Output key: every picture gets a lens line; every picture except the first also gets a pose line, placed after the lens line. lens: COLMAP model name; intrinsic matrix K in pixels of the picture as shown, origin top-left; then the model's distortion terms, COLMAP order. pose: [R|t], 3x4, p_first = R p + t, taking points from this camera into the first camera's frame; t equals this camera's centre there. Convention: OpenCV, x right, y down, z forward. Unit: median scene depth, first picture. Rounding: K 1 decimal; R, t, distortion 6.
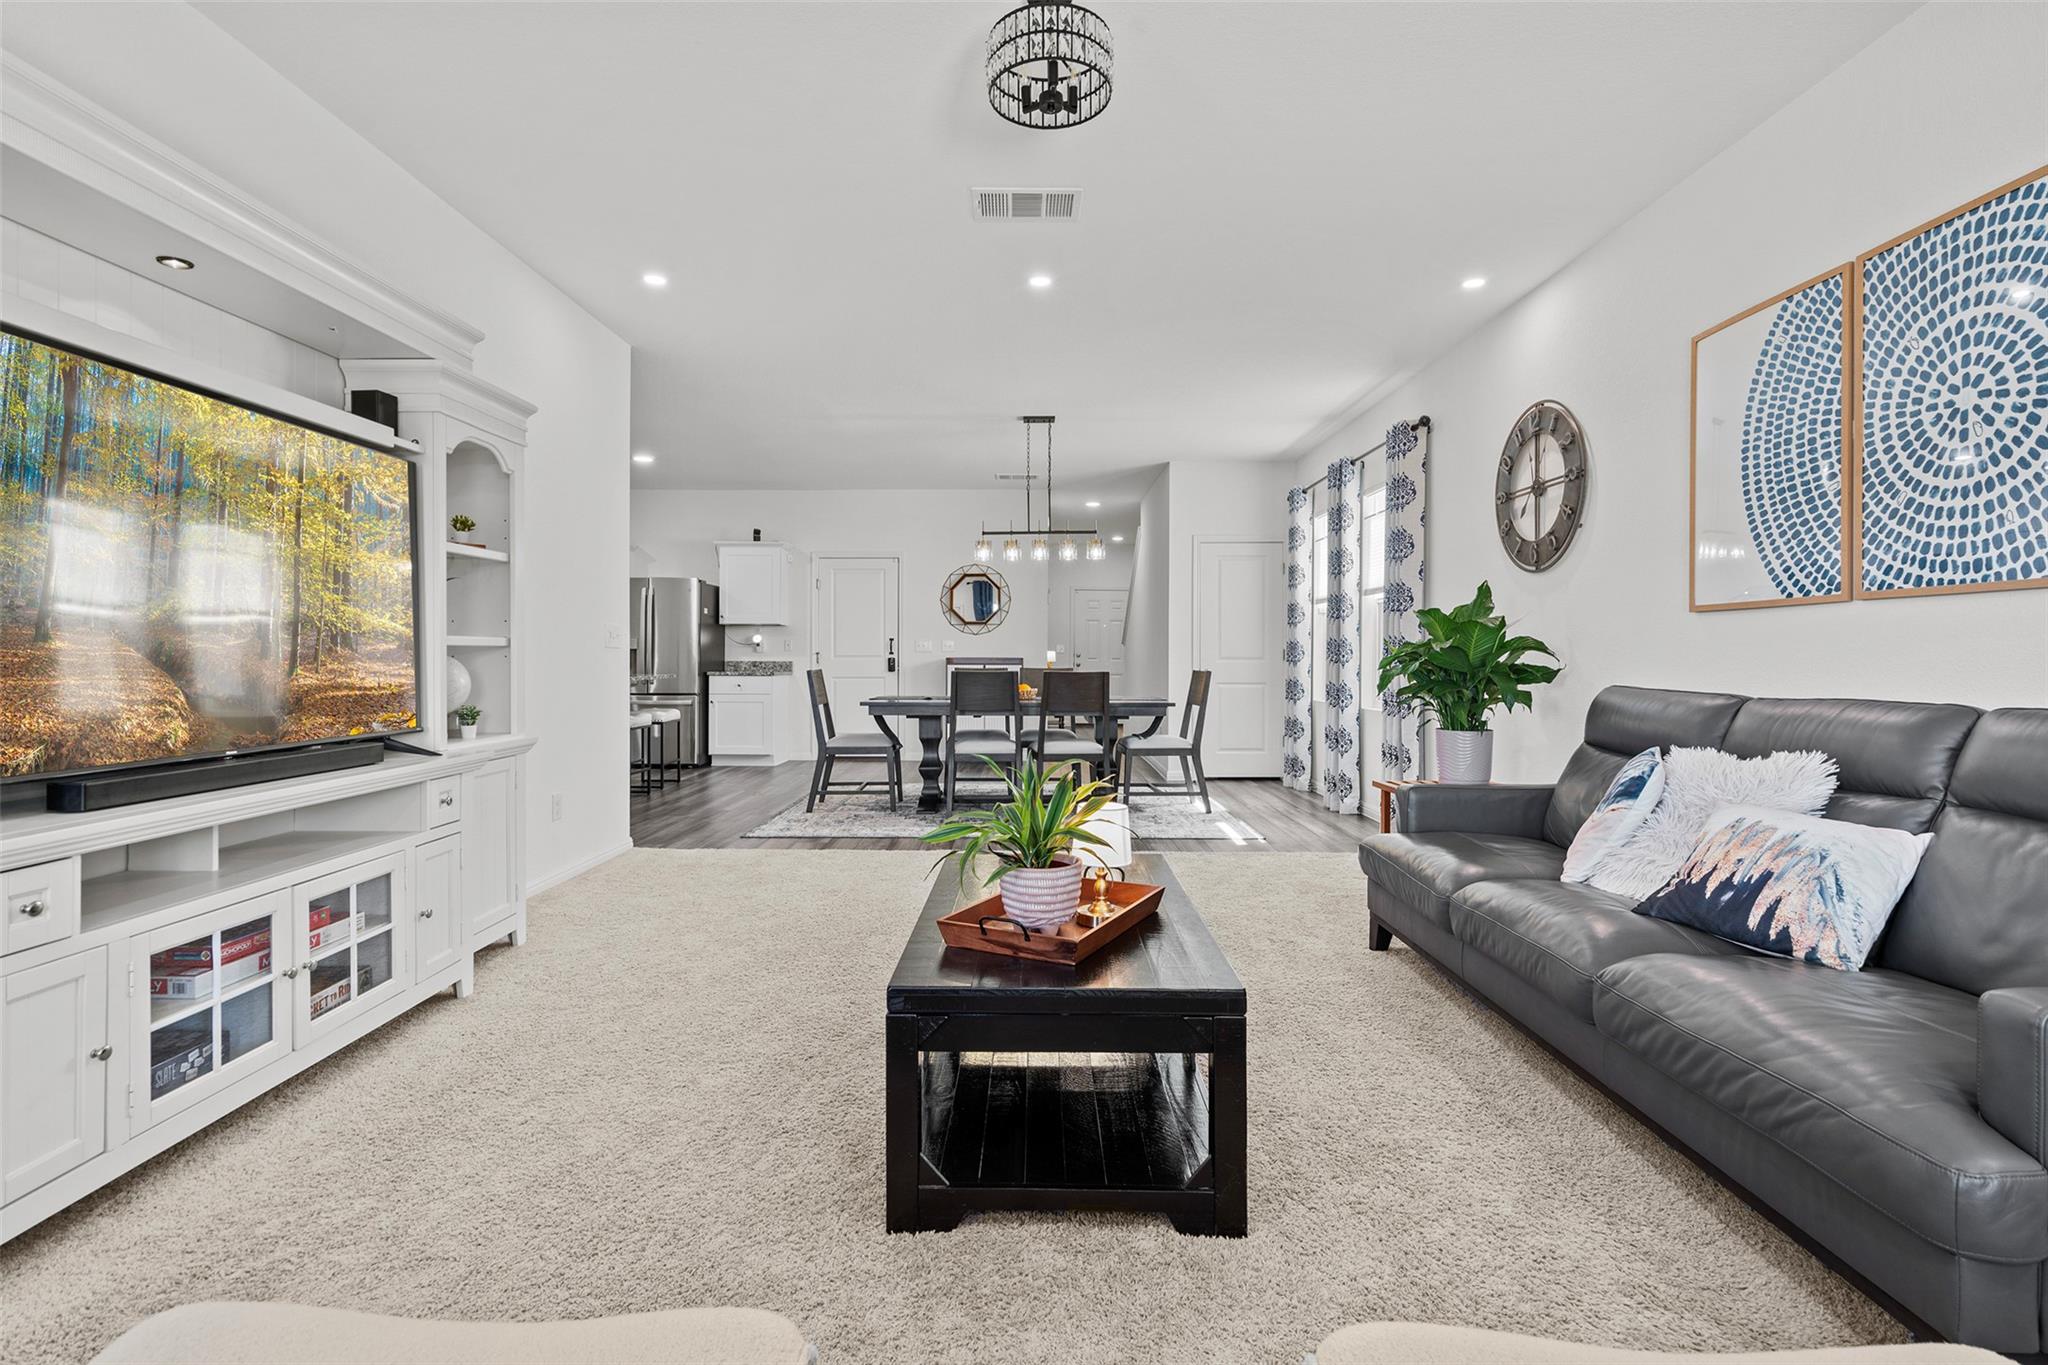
lens RADIAL K [[967.4, 0, 1024.0], [0, 967.4, 682.5], [0, 0, 1]] dist [0.000413, -0.000799]
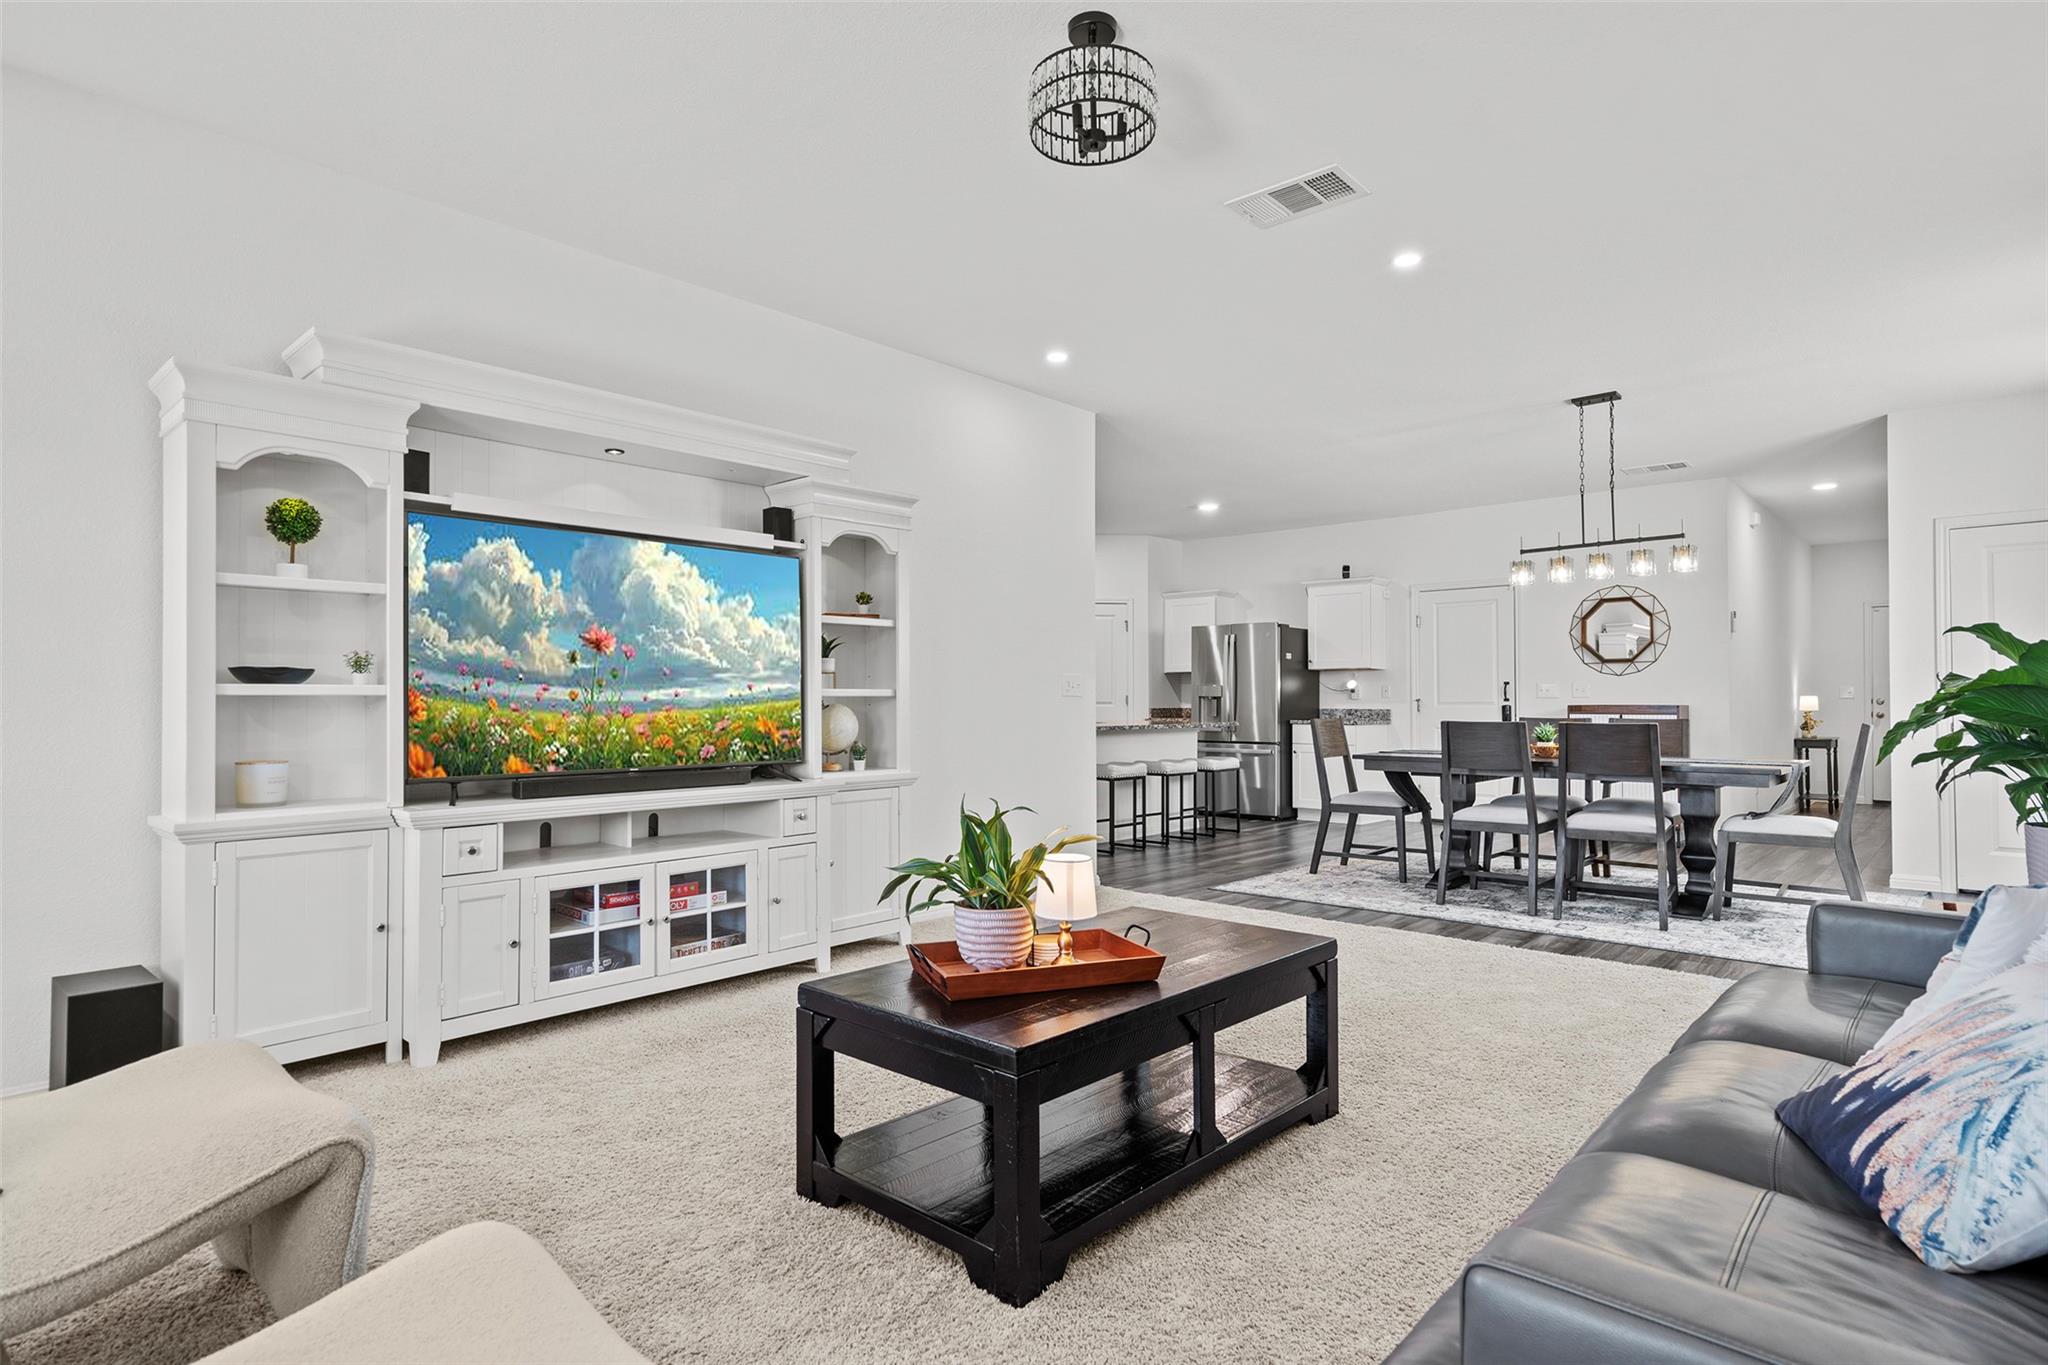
lens RADIAL K [[1077.7, 0, 1026.4], [0, 1077.7, 694.7], [0, 0, 1]] dist [0.003730, 0.000712]
pose [[0.747259, -0.007264, -0.664494, 0.648878], [-0.015733, 0.999467, -0.028619, -0.004852], [0.664347, 0.031841, 0.746746, 0.124242]]
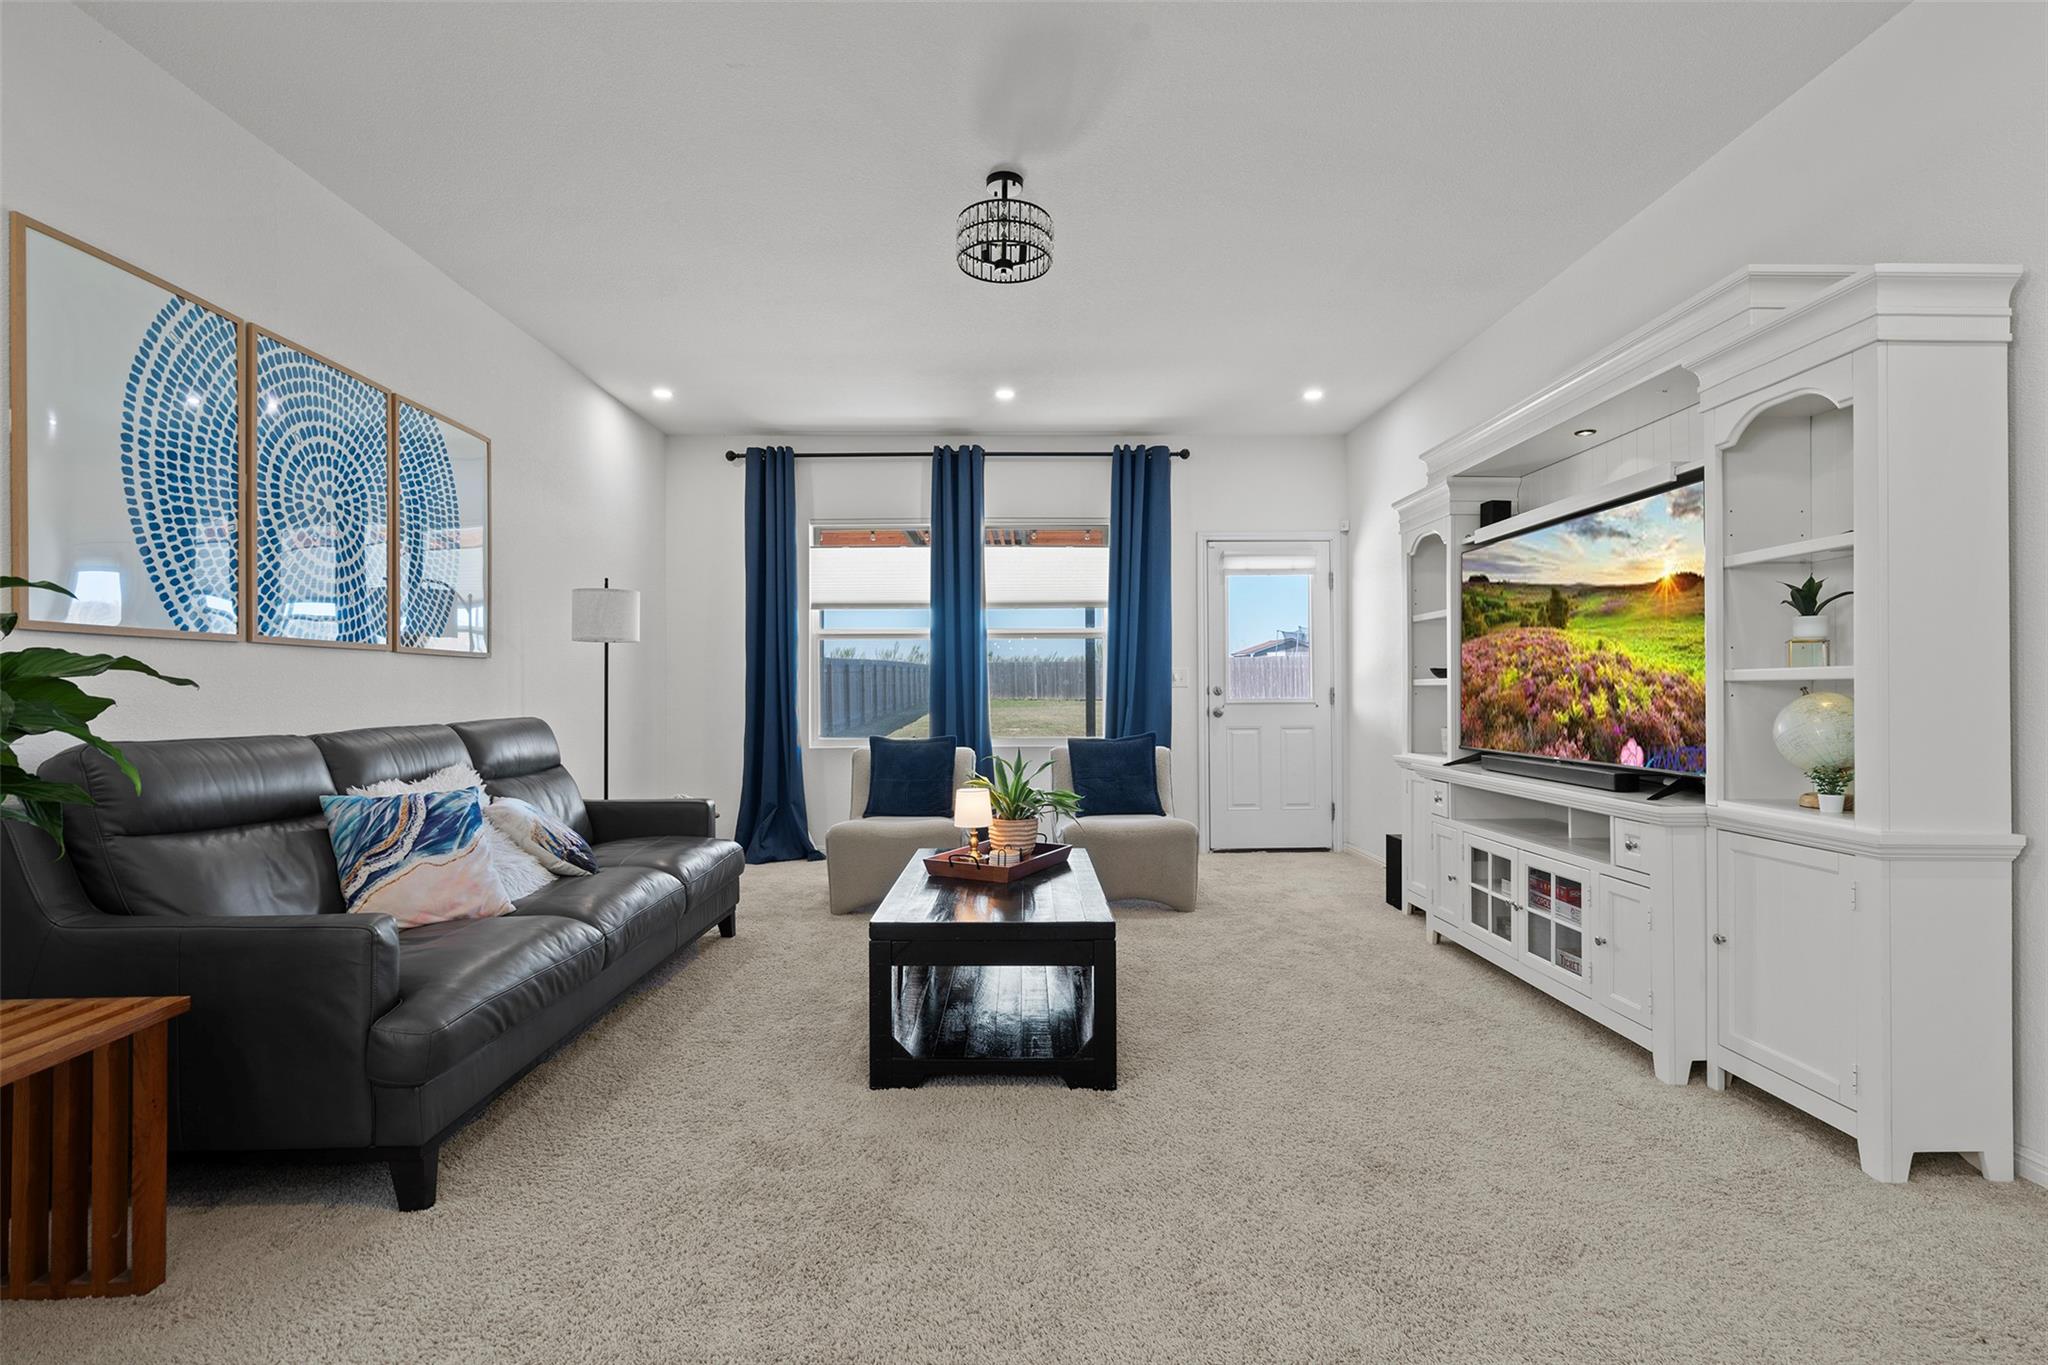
lens RADIAL K [[982.7, 0, 1024.0], [0, 982.7, 682.5], [0, 0, 1]] dist [0.046092, 0.000251]
pose [[-0.999890, 0.000058, -0.014819, 0.020642], [-0.000228, 0.999814, 0.019277, -0.062750], [0.014817, 0.019278, -0.999704, 2.147670]]
